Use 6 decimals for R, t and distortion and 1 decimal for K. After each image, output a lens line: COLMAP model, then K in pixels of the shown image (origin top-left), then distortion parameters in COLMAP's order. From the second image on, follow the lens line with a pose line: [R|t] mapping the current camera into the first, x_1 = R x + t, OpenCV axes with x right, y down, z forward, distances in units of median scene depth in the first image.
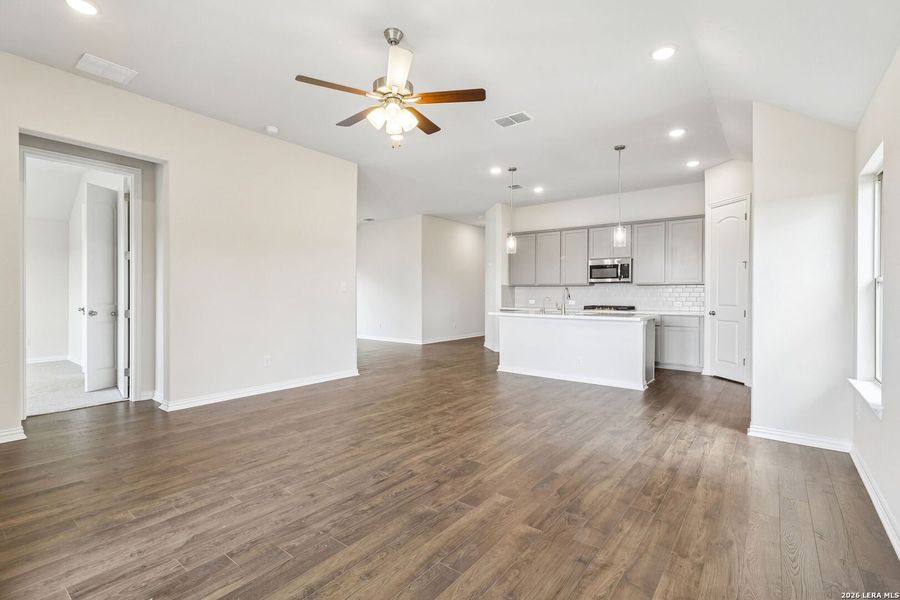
lens RADIAL K [[416.8, 0, 443.5], [0, 416.8, 297.8], [0, 0, 1]] dist [0.001413, 0.000109]
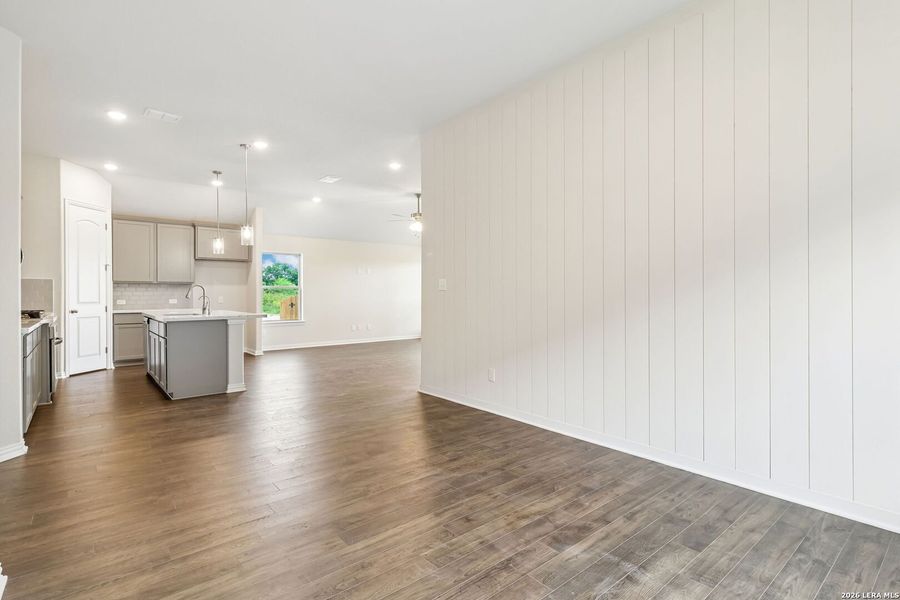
lens RADIAL K [[444.2, 0, 453.5], [0, 444.2, 294.8], [0, 0, 1]] dist [0.000041, 0.000033]
pose [[-0.980424, -0.004140, 0.196856, -0.717065], [-0.001225, 0.999888, 0.014929, -0.030174], [-0.196895, 0.014395, -0.980319, 3.007766]]
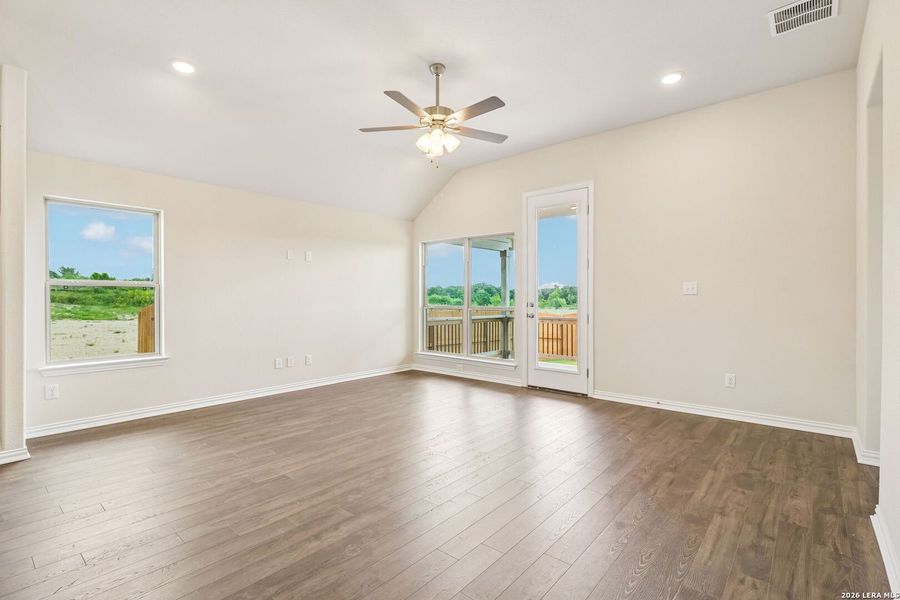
lens RADIAL K [[423.3, 0, 450.0], [0, 423.3, 300.0], [0, 0, 1]] dist [0.000616, 0.000170]
pose [[-0.999223, -0.003185, 0.039280, -0.162617], [-0.002456, 0.999824, 0.018589, -0.015013], [-0.039332, 0.018478, -0.999055, 1.748063]]
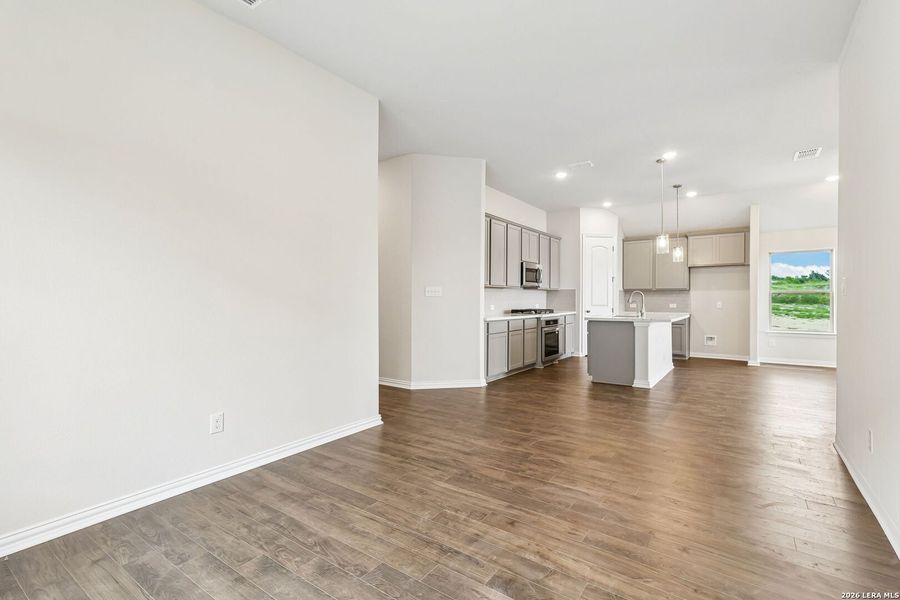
lens RADIAL K [[416.8, 0, 443.5], [0, 416.8, 297.8], [0, 0, 1]] dist [0.001413, 0.000109]
pose [[-0.042648, -0.001436, 0.999089, -1.199006], [0.009600, 0.999952, 0.001847, -0.024829], [-0.999044, 0.009670, -0.042632, 2.514517]]
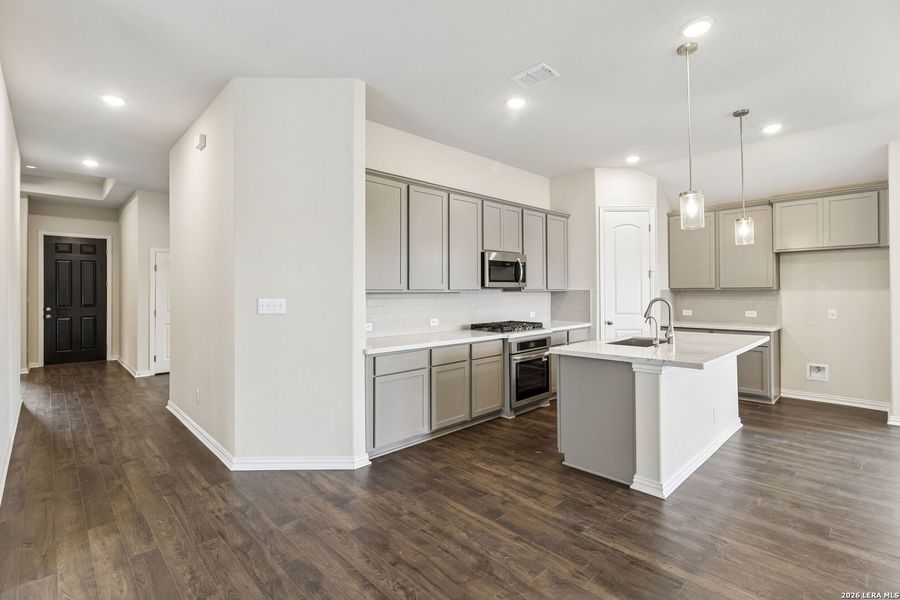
lens RADIAL K [[422.3, 0, 447.3], [0, 422.3, 286.0], [0, 0, 1]] dist [-0.003321, -0.001152]
pose [[0.134847, 0.005769, 0.990850, -0.561717], [0.019465, 0.999775, -0.008470, -0.071740], [-0.990675, 0.020429, 0.134705, 2.004223]]
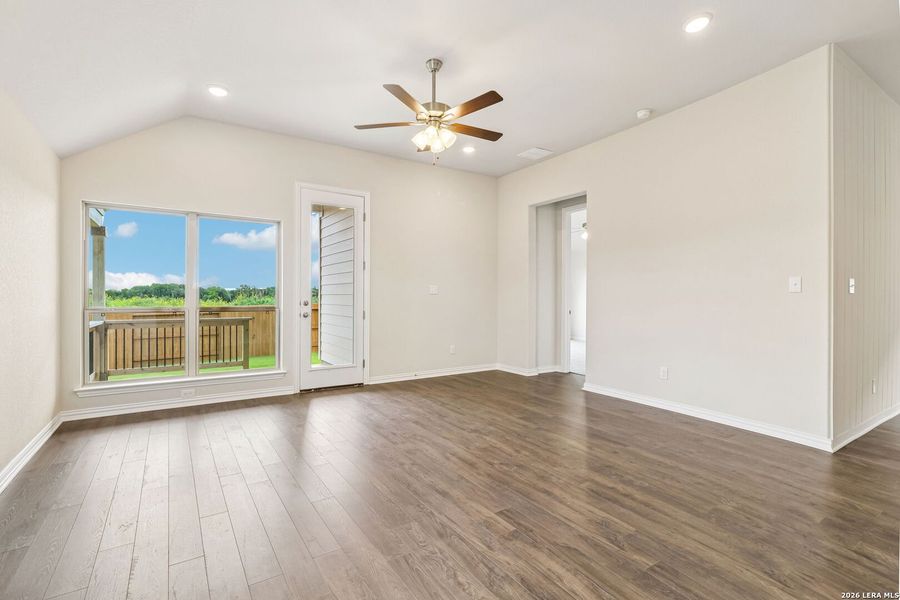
lens RADIAL K [[419.2, 0, 443.6], [0, 419.2, 300.5], [0, 0, 1]] dist [0.018912, -0.000075]
pose [[-0.320519, 0.007597, -0.947212, 0.774146], [-0.017478, 0.999750, 0.013932, -0.008189], [0.947081, 0.021021, -0.320306, 1.128659]]
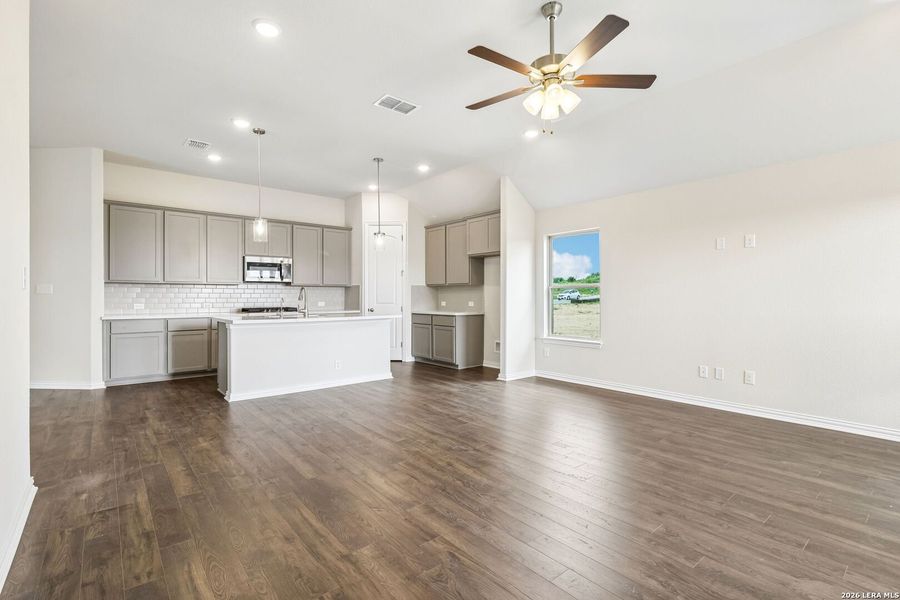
lens RADIAL K [[421.7, 0, 453.1], [0, 421.7, 298.5], [0, 0, 1]] dist [0.000875, -0.000681]
pose [[0.200433, -0.009786, 0.979658, -0.867409], [0.013068, 0.999888, 0.007315, -0.004866], [-0.979620, 0.011336, 0.200539, 0.832328]]
